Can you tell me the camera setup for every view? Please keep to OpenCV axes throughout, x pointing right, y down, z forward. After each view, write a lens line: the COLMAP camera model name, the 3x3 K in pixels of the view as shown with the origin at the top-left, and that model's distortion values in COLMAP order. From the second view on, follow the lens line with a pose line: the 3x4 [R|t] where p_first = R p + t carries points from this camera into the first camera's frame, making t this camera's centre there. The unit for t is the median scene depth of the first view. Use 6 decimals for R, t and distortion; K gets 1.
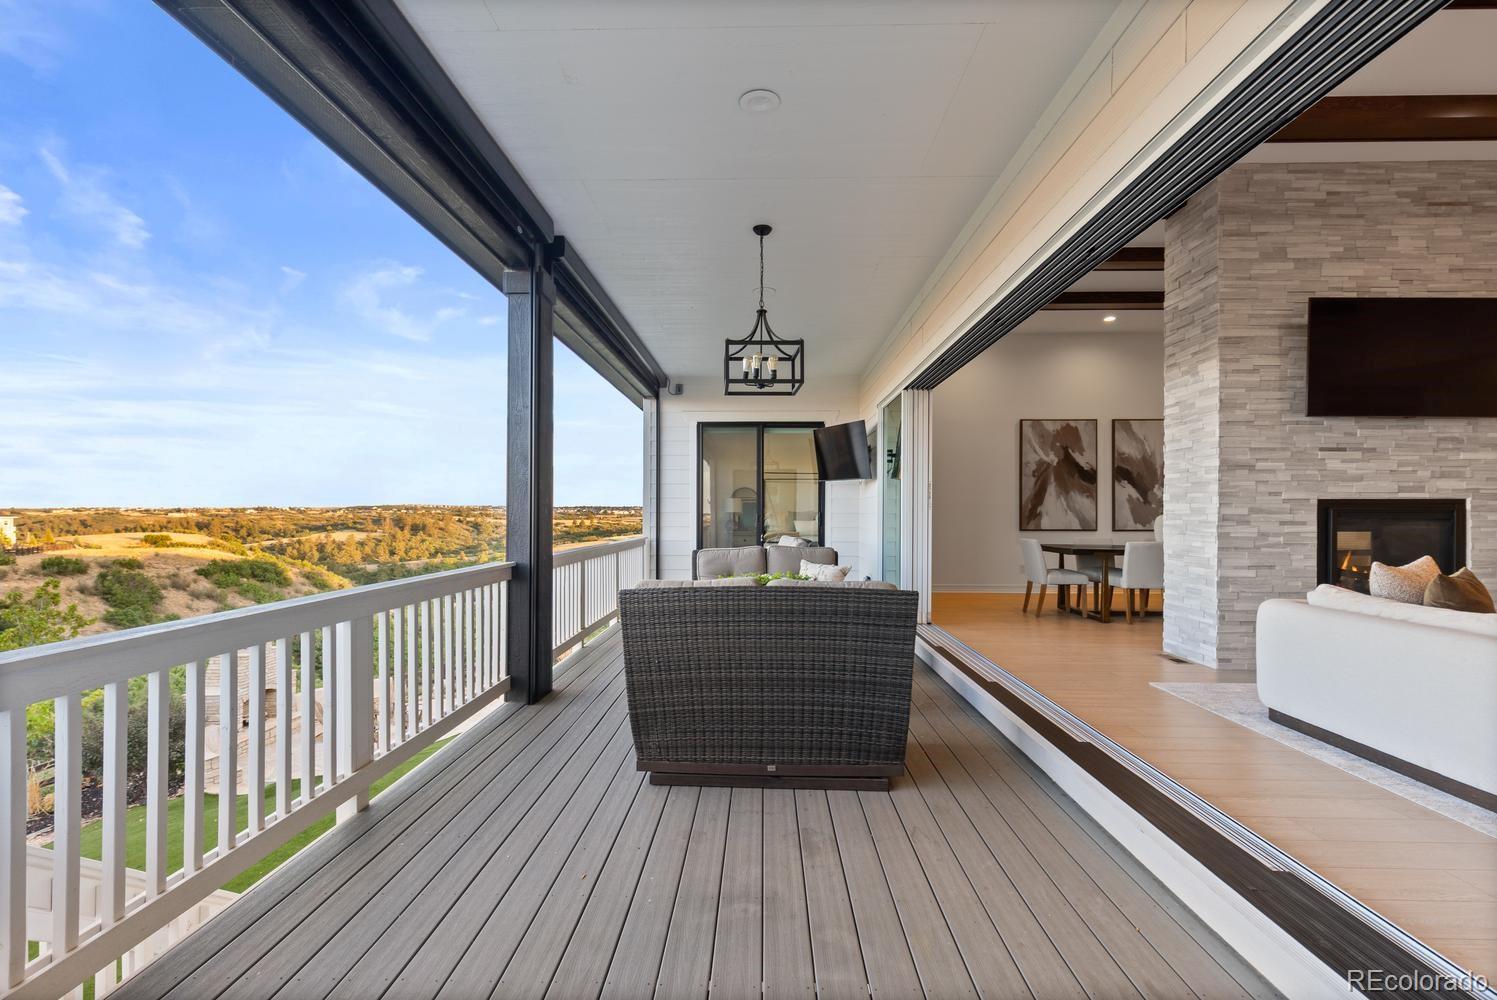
lens RADIAL K [[677.4, 0, 748.7], [0, 677.4, 514.0], [0, 0, 1]] dist [0.000084, 0.000126]
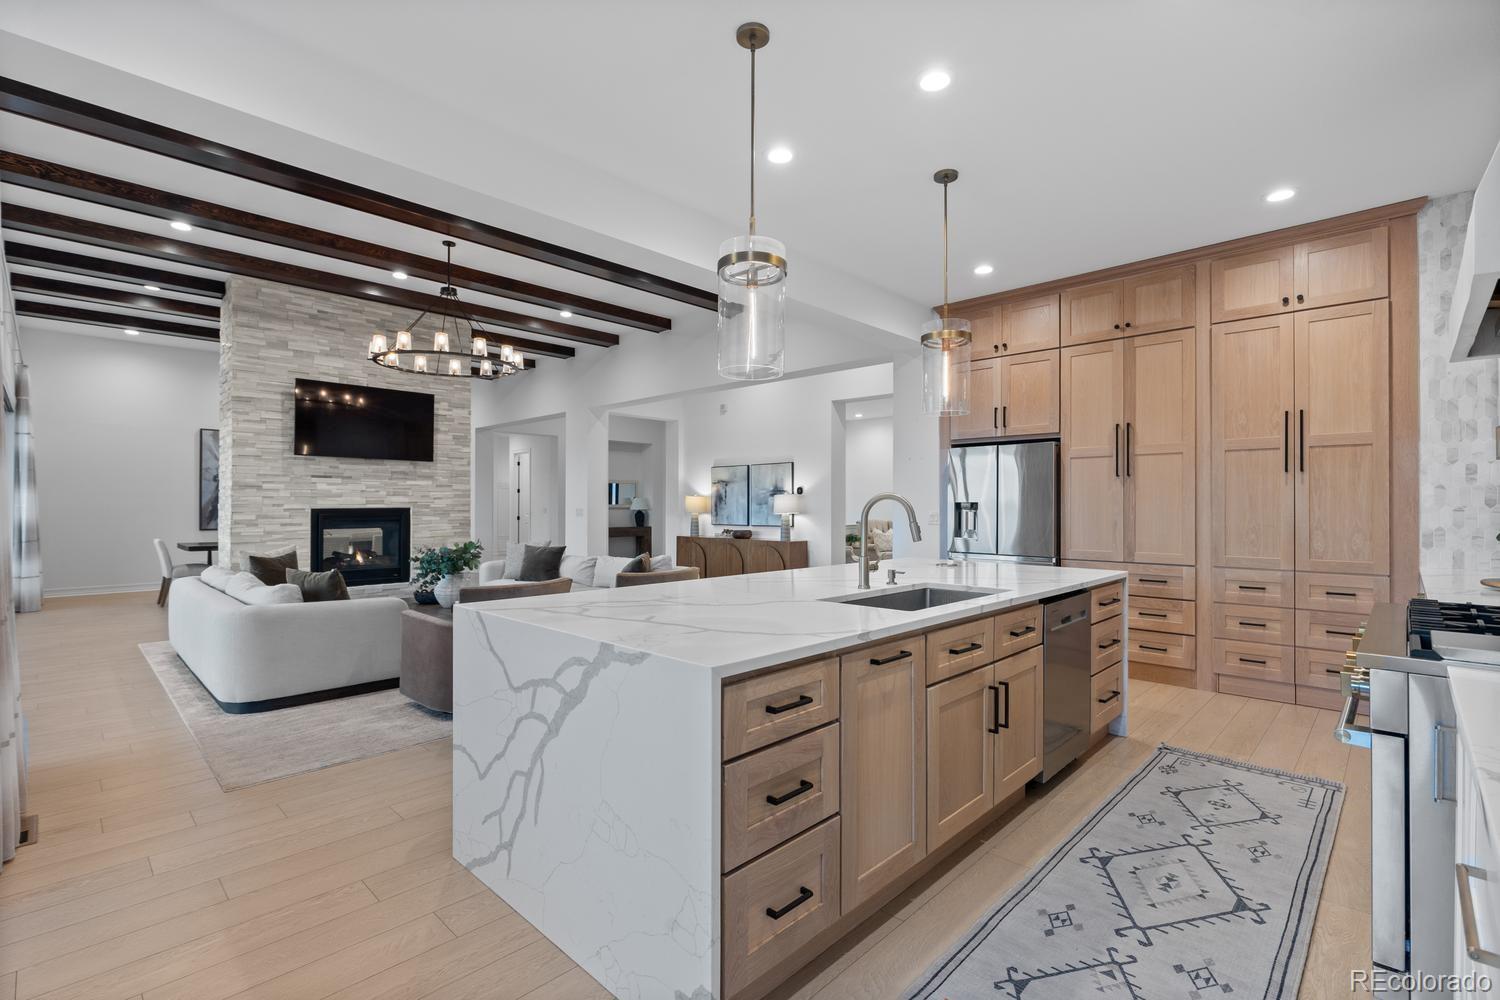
lens RADIAL K [[678.8, 0, 754.8], [0, 678.8, 499.4], [0, 0, 1]] dist [0.000084, 0.000126]
pose [[0.673083, 0.004607, 0.739552, 0.379811], [0.001425, 0.999971, -0.007527, -0.029775], [-0.739565, 0.006120, 0.673057, -0.782941]]
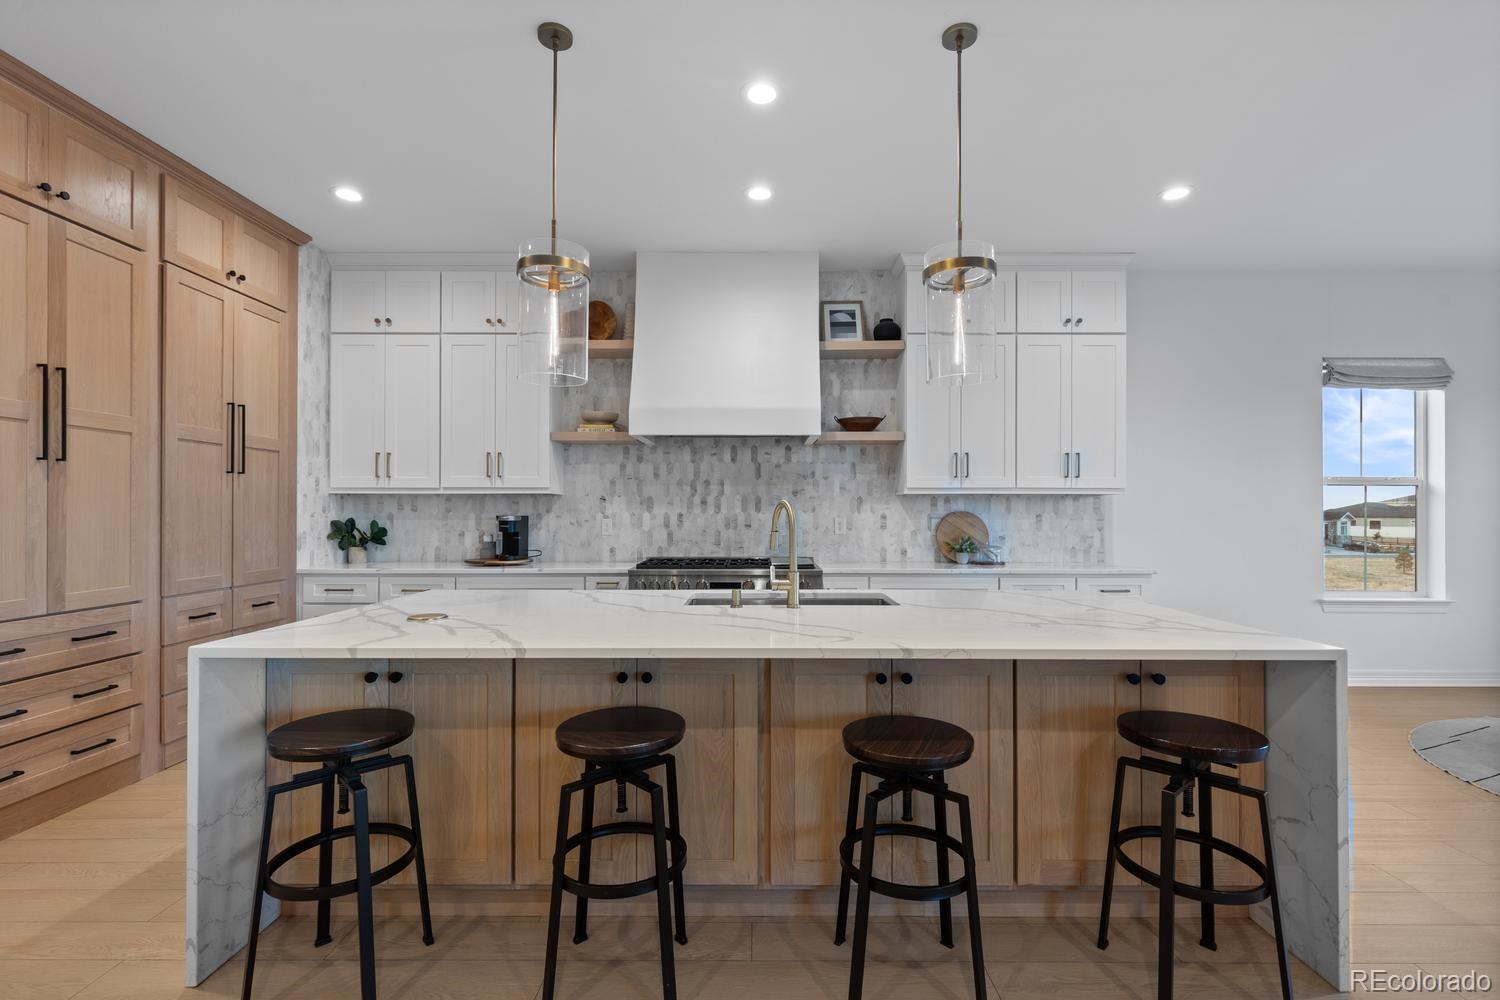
lens RADIAL K [[678.8, 0, 749.7], [0, 678.8, 509.3], [0, 0, 1]] dist [0.000084, 0.000126]
pose [[-0.999737, -0.002755, -0.022768, 0.940784], [-0.002706, 0.999994, -0.002179, -0.030585], [0.022774, -0.002117, -0.999738, 0.085333]]
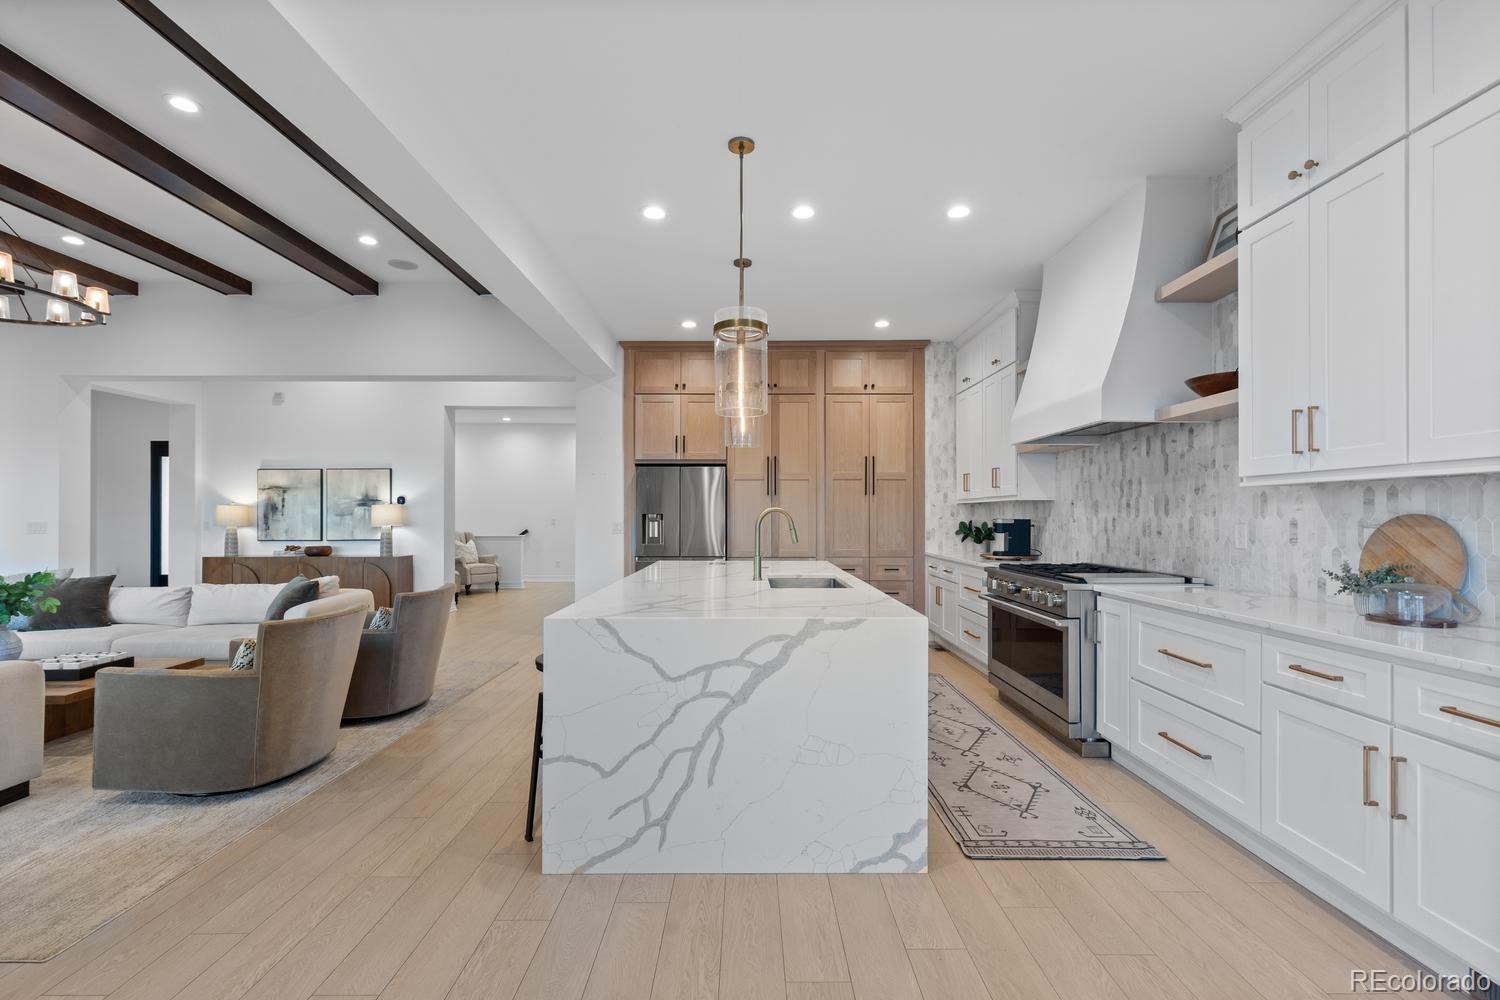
lens RADIAL K [[678.8, 0, 749.9], [0, 678.8, 513.6], [0, 0, 1]] dist [0.000084, 0.000126]
pose [[-0.028994, 0.001540, 0.999578, 0.105196], [0.001282, 0.999998, -0.001503, -0.030823], [-0.999579, 0.001237, -0.028996, -0.416475]]
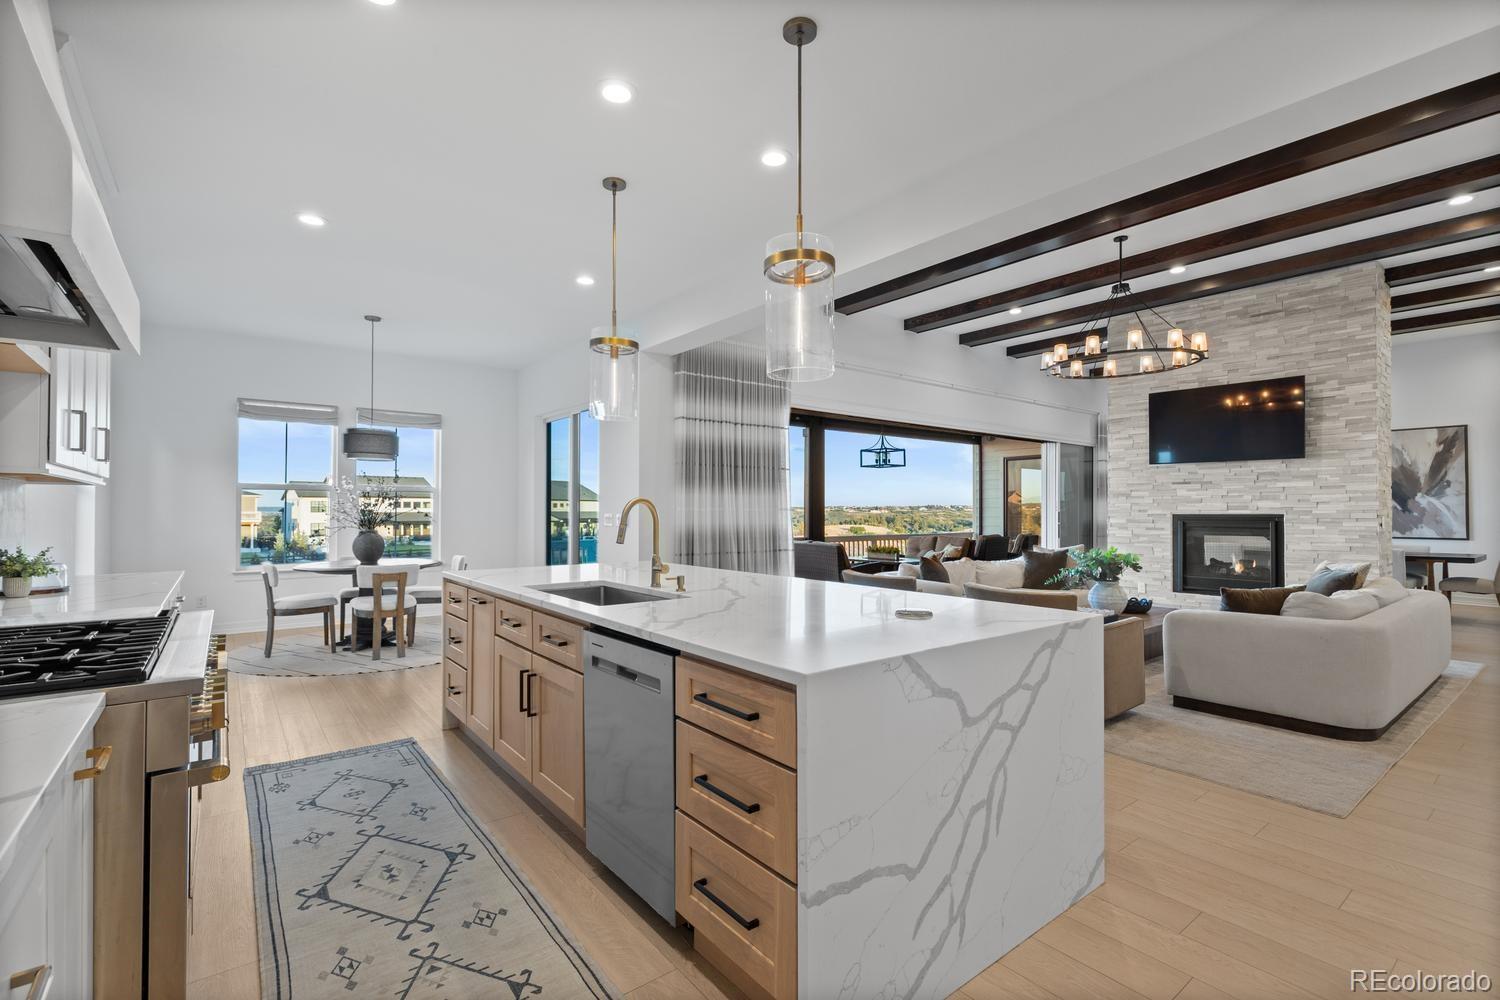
lens RADIAL K [[678.8, 0, 755.0], [0, 678.8, 501.6], [0, 0, 1]] dist [0.000084, 0.000126]
pose [[0.638576, -0.009384, -0.769502, 1.448910], [-0.002074, 0.999901, -0.013915, -0.027218], [0.769556, 0.010481, 0.638493, -0.788538]]
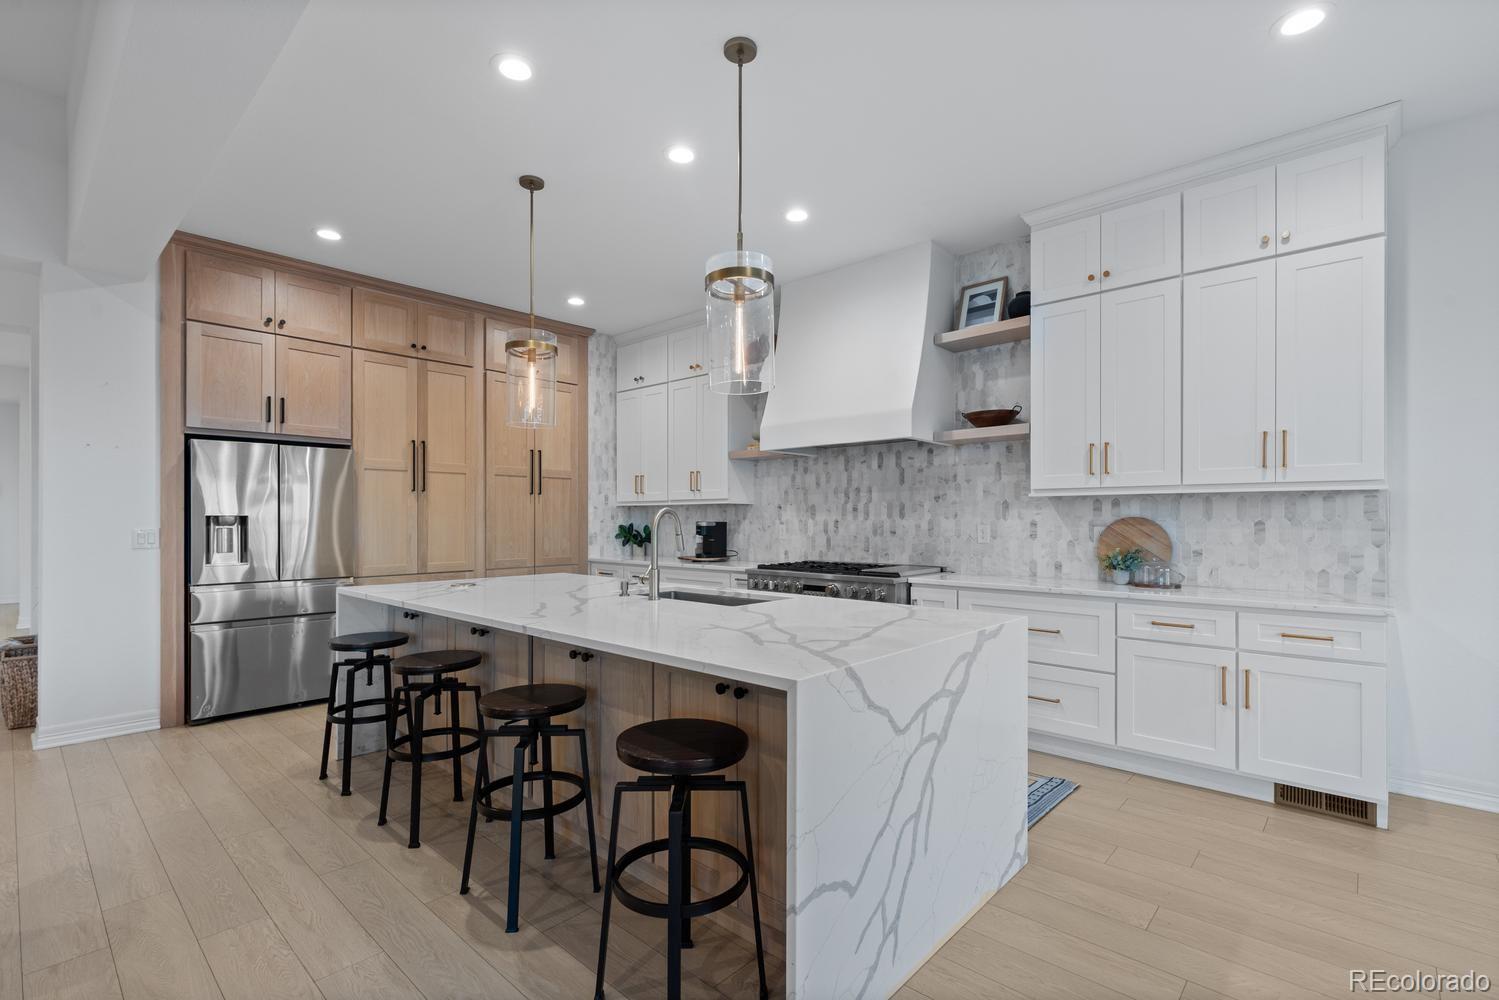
lens RADIAL K [[678.3, 0, 748.3], [0, 678.3, 519.6], [0, 0, 1]] dist [0.000084, 0.000126]
pose [[-0.753160, -0.002087, 0.657834, 0.417305], [-0.000629, 0.999997, 0.002452, -0.029451], [-0.657837, 0.001433, -0.753159, -0.036804]]
